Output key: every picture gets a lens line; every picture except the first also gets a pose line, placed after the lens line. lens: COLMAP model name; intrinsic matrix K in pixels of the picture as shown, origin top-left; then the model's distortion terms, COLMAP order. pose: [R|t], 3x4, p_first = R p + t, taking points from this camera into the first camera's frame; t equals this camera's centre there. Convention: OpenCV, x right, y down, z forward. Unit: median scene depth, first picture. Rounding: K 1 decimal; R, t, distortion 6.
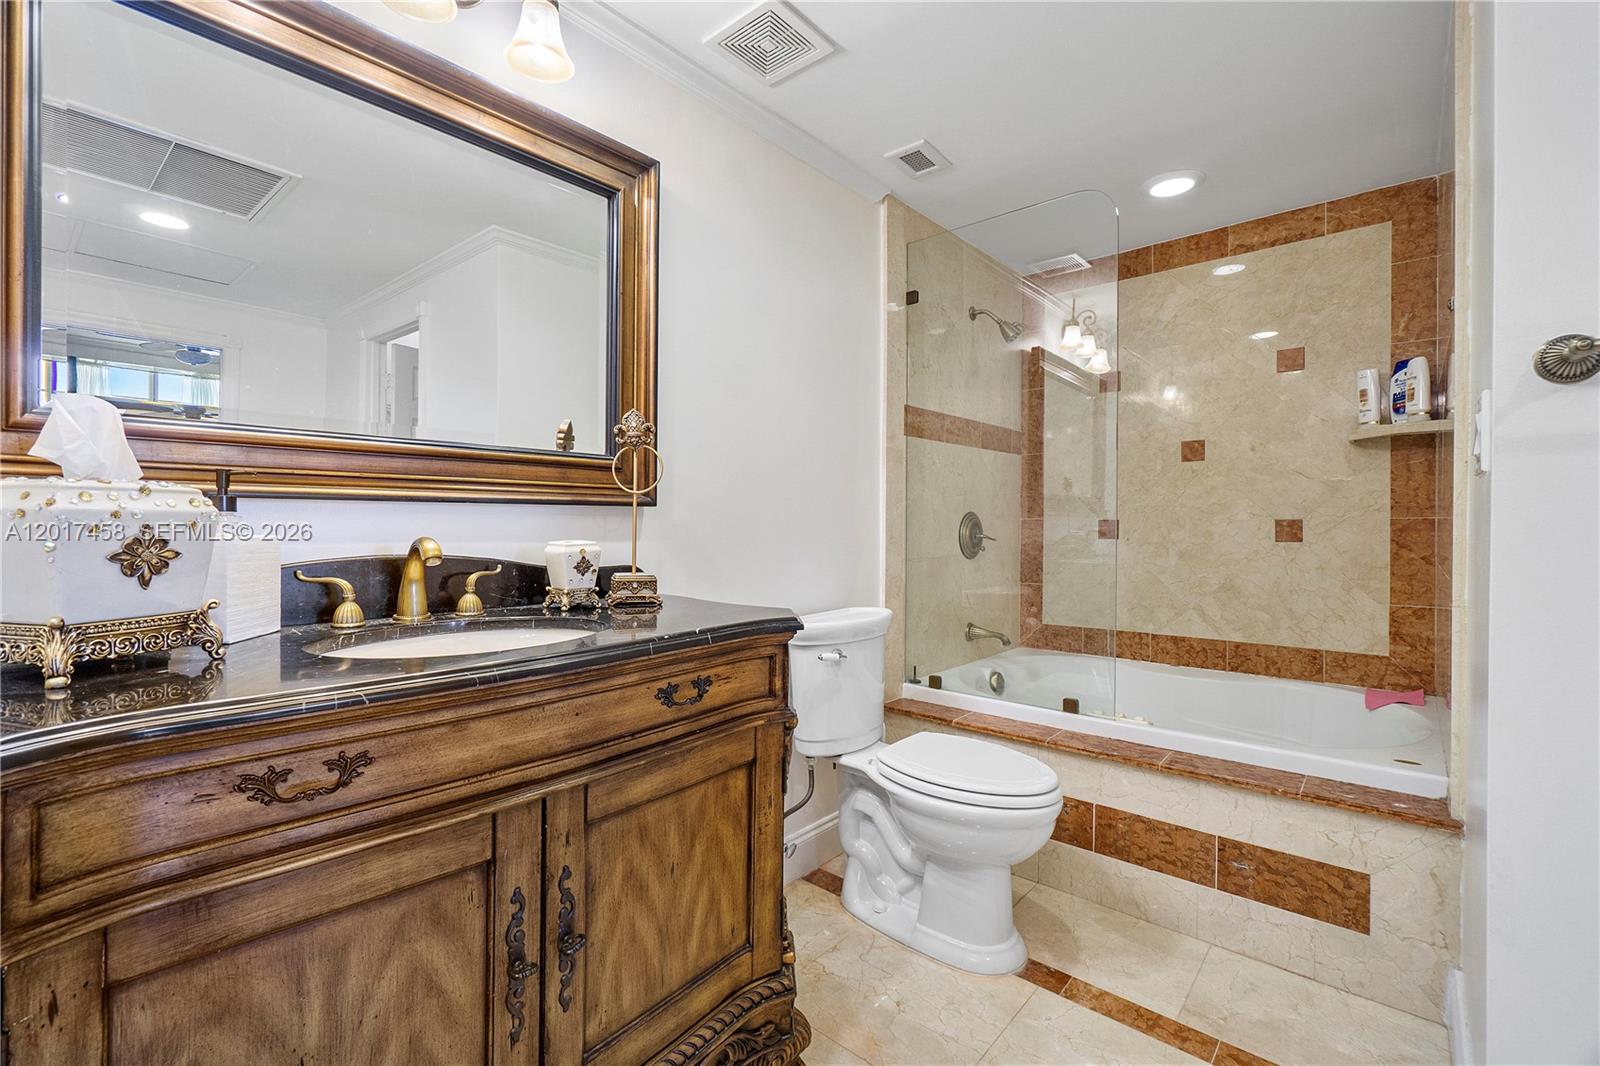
lens RADIAL K [[692.1, 0, 791.0], [0, 692.1, 526.5], [0, 0, 1]] dist [-0.010088, 0.001492]
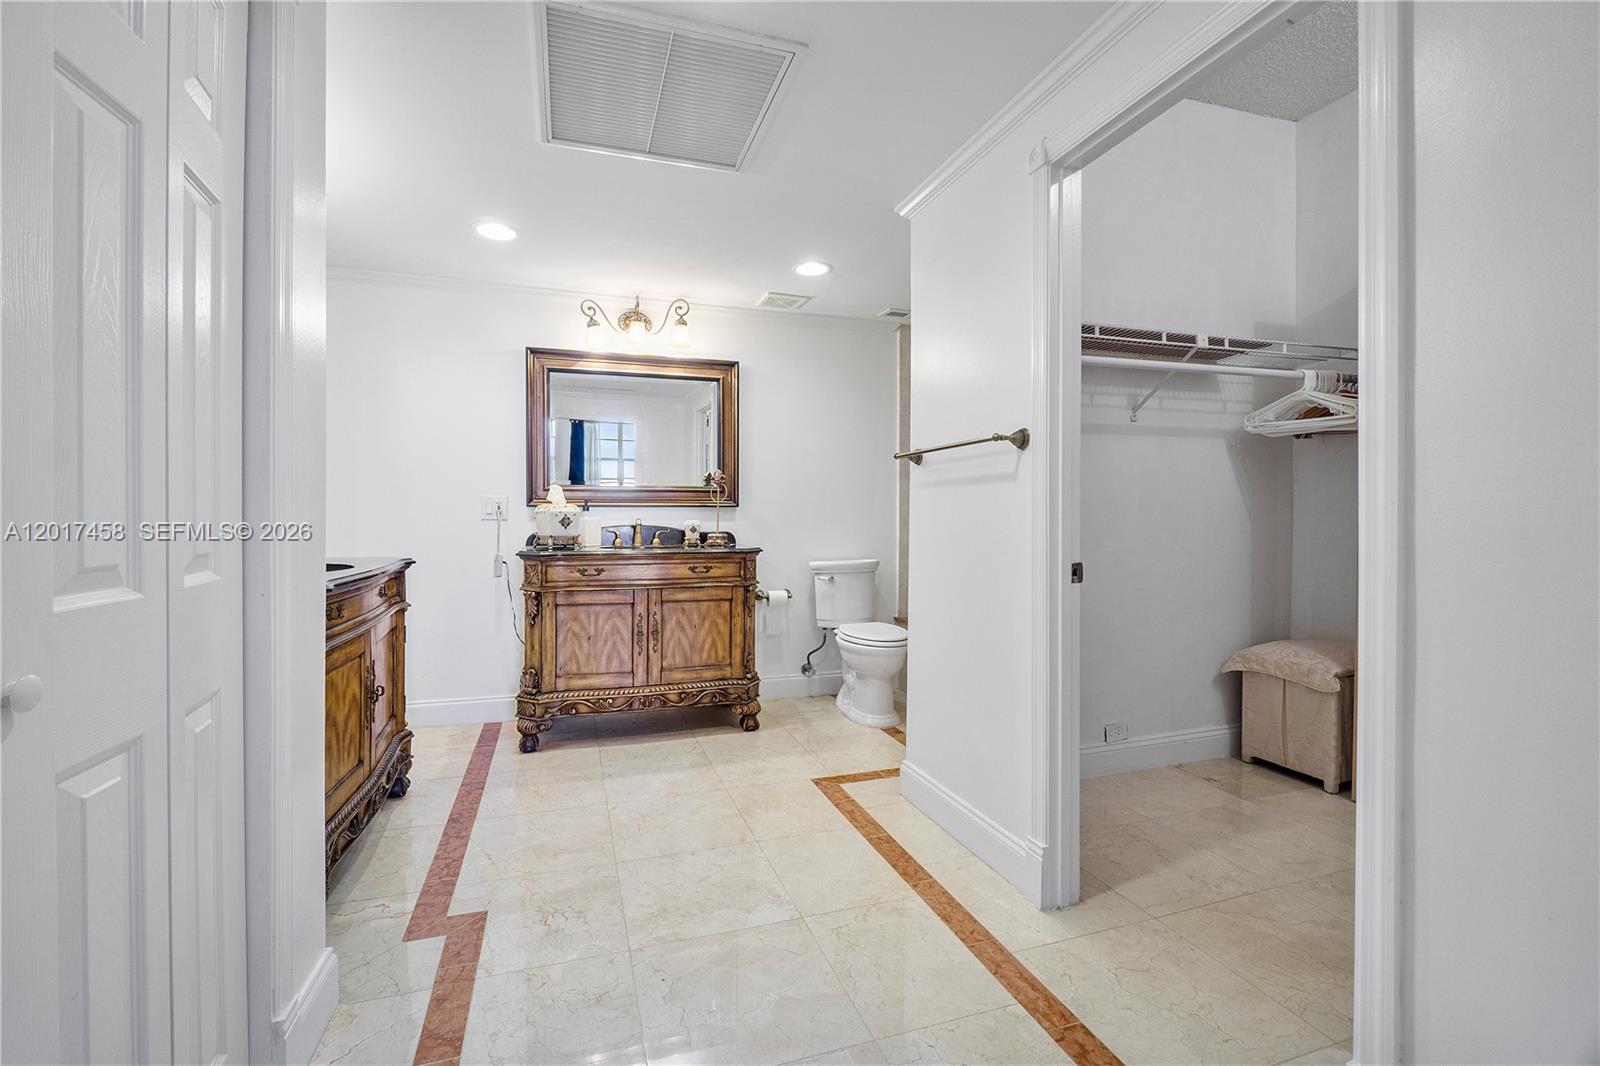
lens RADIAL K [[692.1, 0, 802.9], [0, 692.1, 525.2], [0, 0, 1]] dist [-0.010088, 0.001492]
pose [[0.875278, 0.005747, -0.483586, 1.898877], [-0.001549, 0.999958, 0.009080, 0.018167], [0.483618, -0.007199, 0.875250, -1.602284]]
